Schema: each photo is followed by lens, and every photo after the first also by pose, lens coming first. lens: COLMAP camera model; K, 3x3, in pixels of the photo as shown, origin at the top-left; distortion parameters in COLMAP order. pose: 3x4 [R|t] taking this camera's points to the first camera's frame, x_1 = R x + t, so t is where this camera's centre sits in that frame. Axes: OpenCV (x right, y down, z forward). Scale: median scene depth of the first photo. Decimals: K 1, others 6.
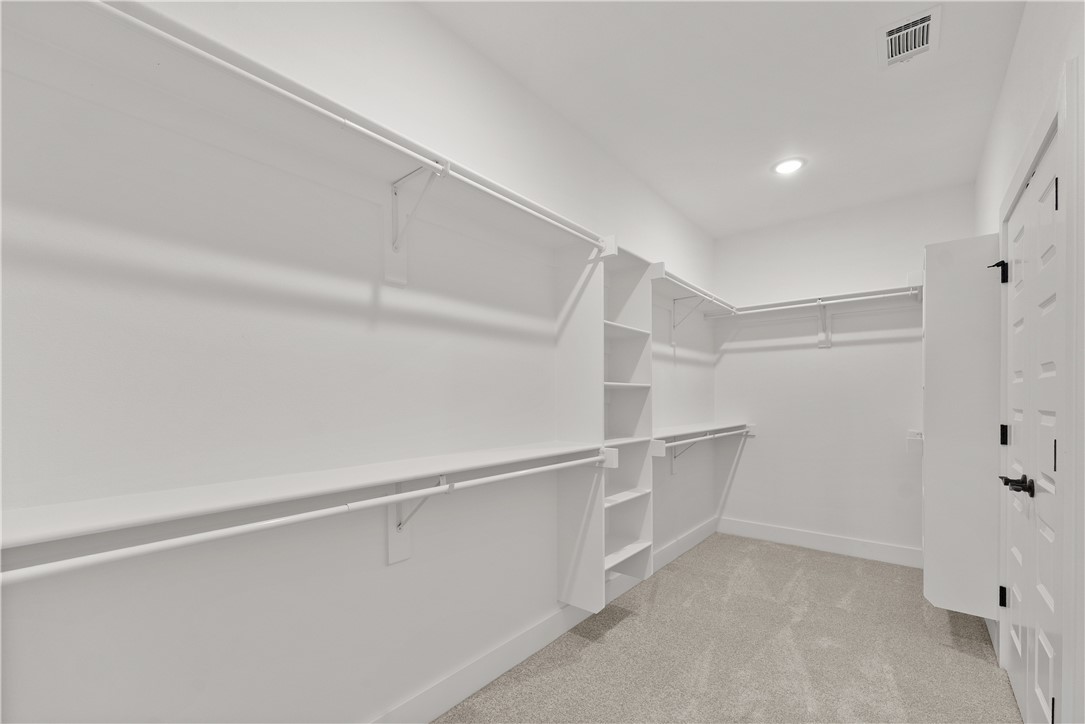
lens RADIAL K [[453.8, 0, 545.6], [0, 453.8, 395.4], [0, 0, 1]] dist [-0.001216, -0.000173]
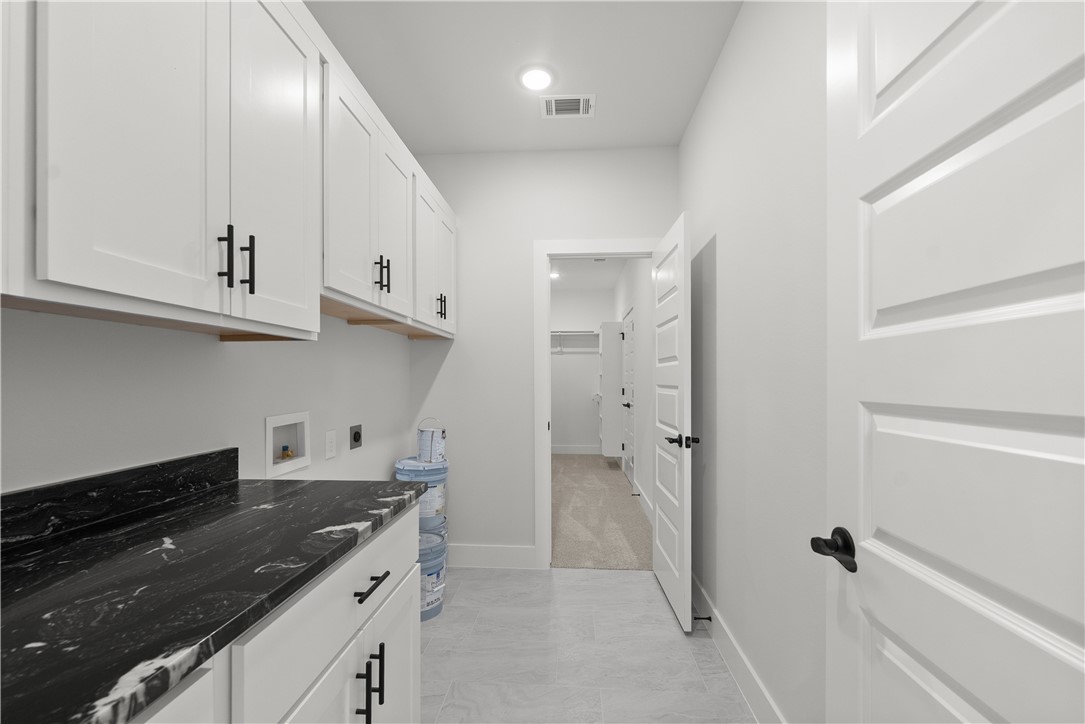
lens RADIAL K [[446.2, 0, 543.7], [0, 446.2, 377.9], [0, 0, 1]] dist [-0.001767, -0.000205]
pose [[0.813149, 0.001207, 0.582055, -0.952071], [0.000599, 0.999996, -0.002911, 0.010834], [-0.582056, 0.002716, 0.813144, -0.919042]]
